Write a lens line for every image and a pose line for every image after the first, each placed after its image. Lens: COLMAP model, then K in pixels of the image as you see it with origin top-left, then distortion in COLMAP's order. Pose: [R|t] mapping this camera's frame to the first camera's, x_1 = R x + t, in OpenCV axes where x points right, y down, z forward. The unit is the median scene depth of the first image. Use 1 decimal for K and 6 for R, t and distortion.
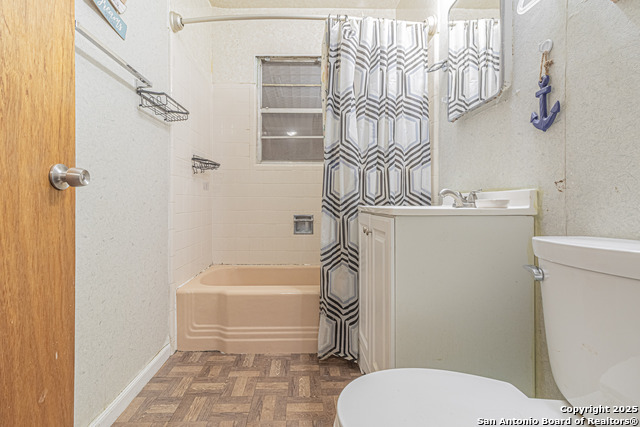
lens RADIAL K [[303.9, 0, 320.1], [0, 303.9, 208.2], [0, 0, 1]] dist [0.010085, 0.000751]
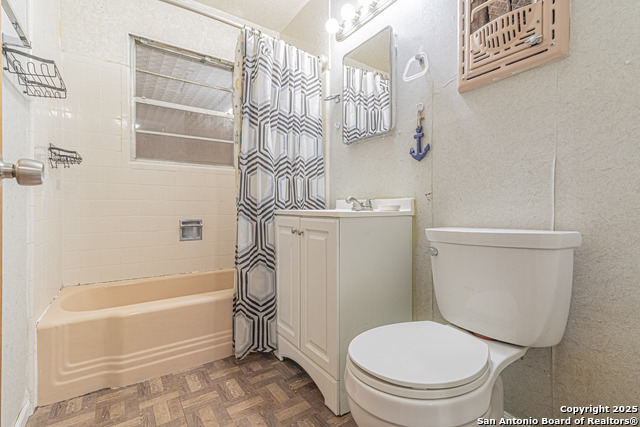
lens RADIAL K [[303.9, 0, 313.4], [0, 303.9, 213.4], [0, 0, 1]] dist [0.010085, 0.000751]
pose [[0.829832, -0.011875, 0.557887, -0.360730], [0.009283, 0.999929, 0.007477, -0.001850], [-0.557936, -0.001026, 0.829883, 0.010488]]
